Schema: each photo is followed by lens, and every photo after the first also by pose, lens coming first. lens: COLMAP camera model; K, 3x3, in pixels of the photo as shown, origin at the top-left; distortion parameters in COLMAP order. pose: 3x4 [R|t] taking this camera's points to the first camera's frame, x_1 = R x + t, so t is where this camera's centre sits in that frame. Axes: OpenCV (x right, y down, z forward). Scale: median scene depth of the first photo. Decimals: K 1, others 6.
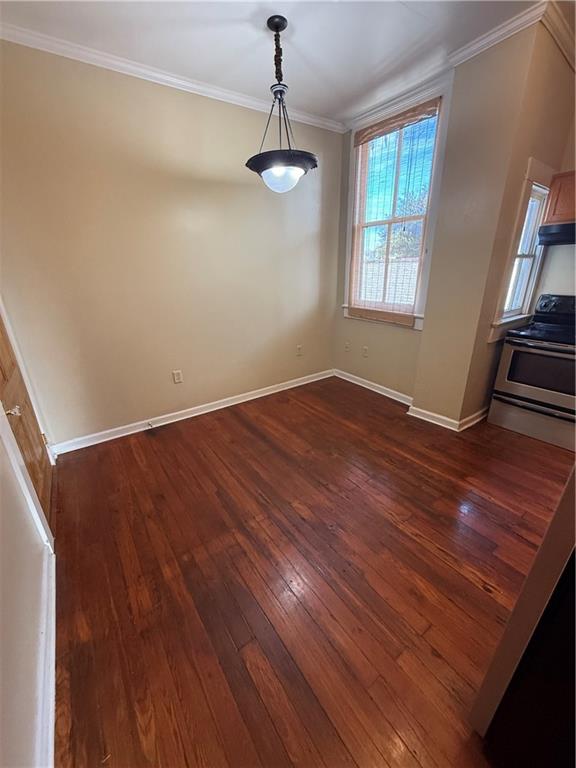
lens RADIAL K [[308.7, 0, 288.6], [0, 308.7, 381.7], [0, 0, 1]] dist [-0.003245, -0.000047]
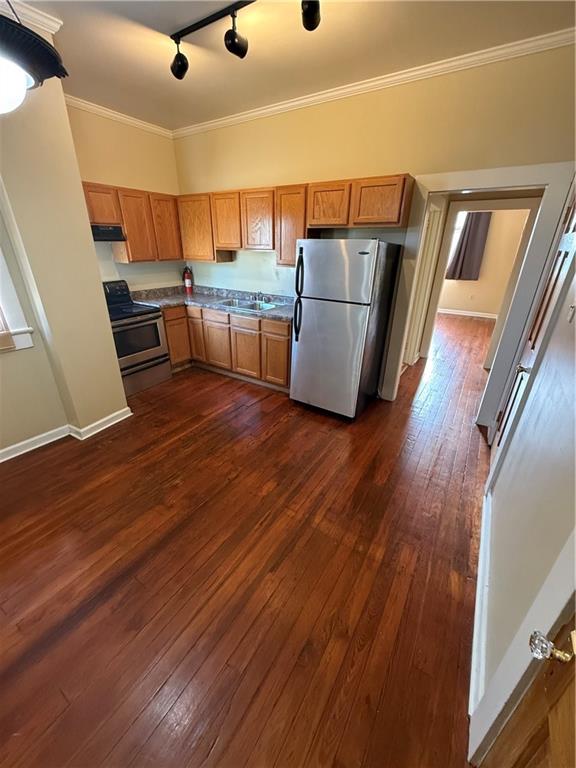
lens RADIAL K [[308.7, 0, 288.5], [0, 308.7, 381.8], [0, 0, 1]] dist [-0.003245, -0.000047]
pose [[-0.384428, -0.359445, 0.850303, -0.713717], [0.320523, 0.811812, 0.488084, -0.372544], [-0.865725, 0.460175, -0.196873, 0.885720]]
